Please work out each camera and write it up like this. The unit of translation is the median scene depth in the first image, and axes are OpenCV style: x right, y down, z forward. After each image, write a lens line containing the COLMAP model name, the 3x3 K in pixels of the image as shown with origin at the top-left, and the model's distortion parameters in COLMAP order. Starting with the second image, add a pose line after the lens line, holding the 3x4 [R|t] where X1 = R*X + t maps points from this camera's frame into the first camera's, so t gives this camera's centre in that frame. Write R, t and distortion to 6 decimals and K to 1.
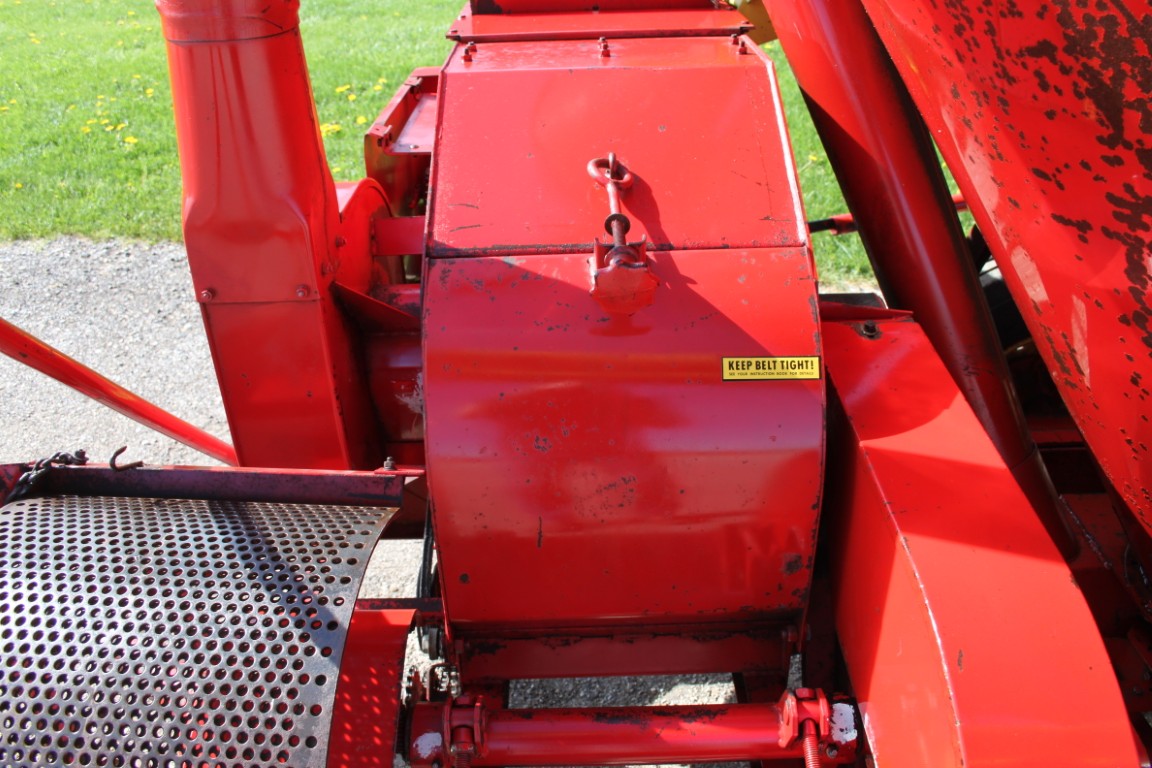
lens RADIAL K [[966.5, 0, 576.0], [0, 966.5, 384.0], [0, 0, 1]] dist [-0.138677, 0.108224]
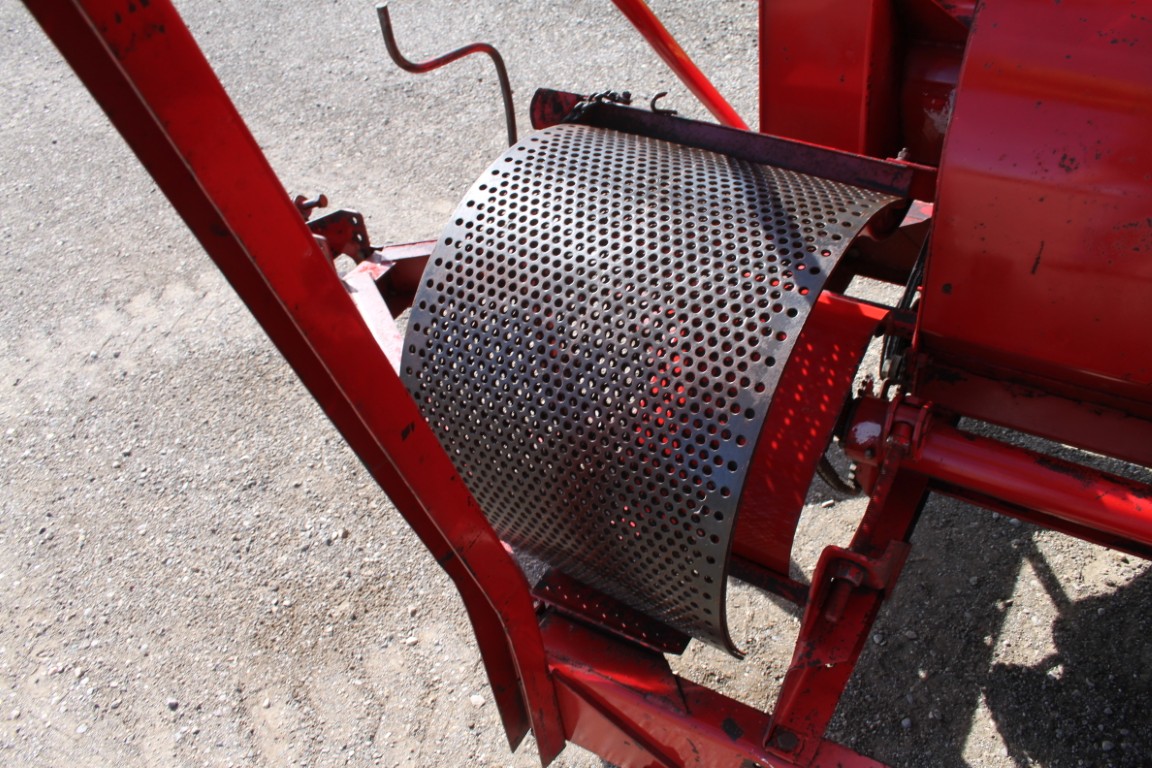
lens RADIAL K [[966.5, 0, 576.0], [0, 966.5, 384.0], [0, 0, 1]] dist [-0.138677, 0.108224]
pose [[0.849978, 0.288517, -0.440789, 0.020510], [-0.184616, 0.946771, 0.263708, 0.113608], [0.493410, -0.142769, 0.858000, -0.055931]]
